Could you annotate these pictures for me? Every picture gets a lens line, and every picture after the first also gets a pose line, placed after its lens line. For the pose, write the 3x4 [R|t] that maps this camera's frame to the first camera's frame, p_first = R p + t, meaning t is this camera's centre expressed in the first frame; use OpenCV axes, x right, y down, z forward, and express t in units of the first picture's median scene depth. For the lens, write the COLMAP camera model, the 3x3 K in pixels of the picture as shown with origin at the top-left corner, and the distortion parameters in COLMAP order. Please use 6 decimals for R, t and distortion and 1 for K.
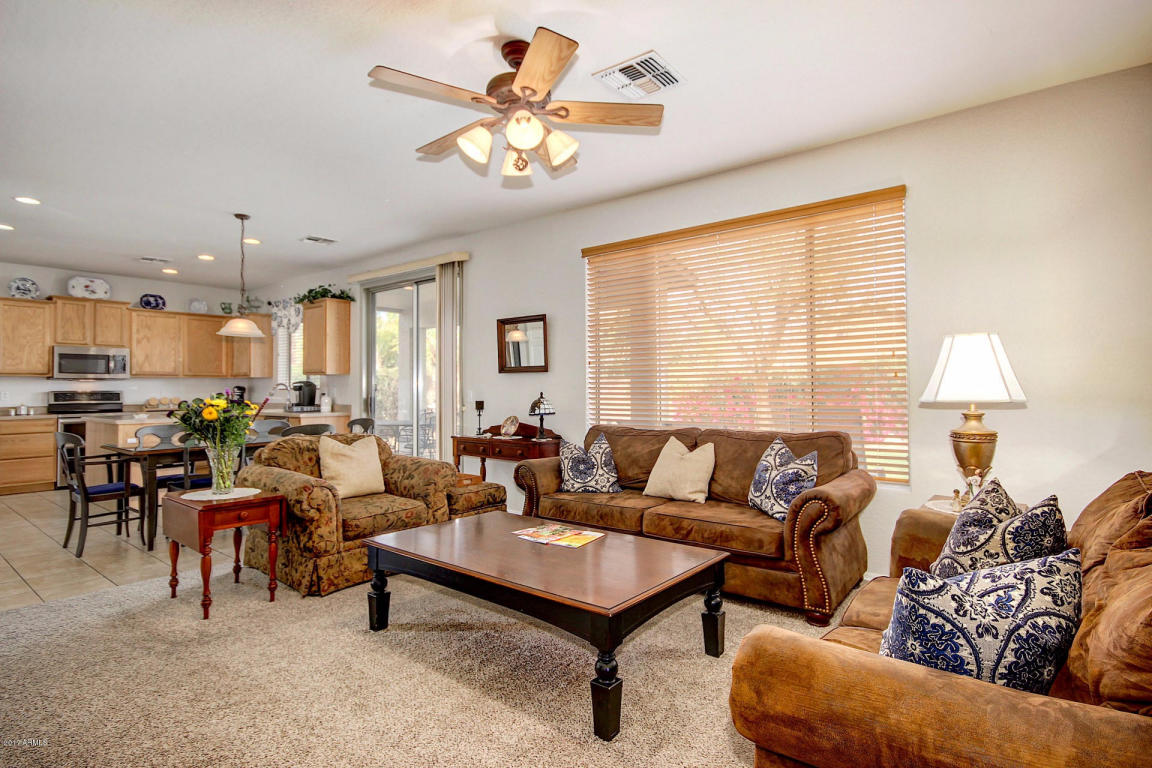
lens RADIAL K [[585.6, 0, 579.6], [0, 585.6, 375.3], [0, 0, 1]] dist [0.021896, -0.014855]
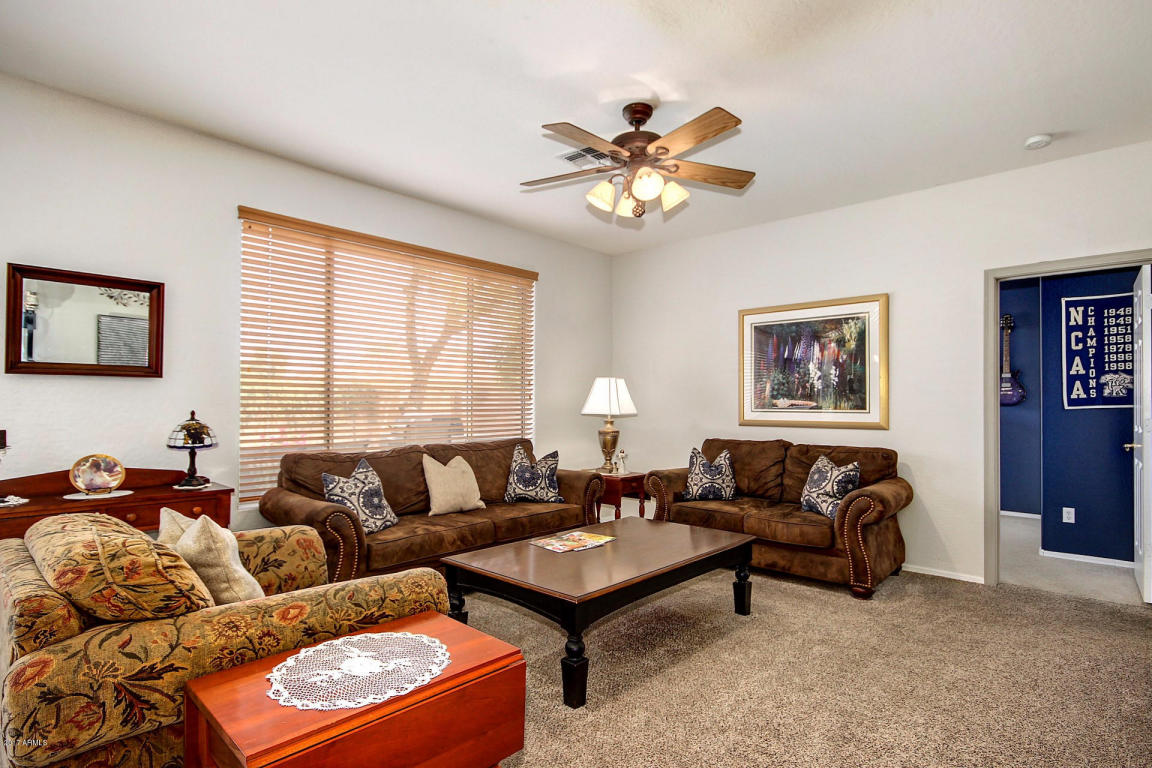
lens RADIAL K [[599.9, 0, 562.3], [0, 599.9, 394.6], [0, 0, 1]] dist [0.025154, -0.012616]
pose [[0.084993, 0.021658, 0.996146, -0.460811], [-0.026930, 0.999448, -0.019432, 0.008980], [-0.996018, -0.025175, 0.085530, 0.373048]]
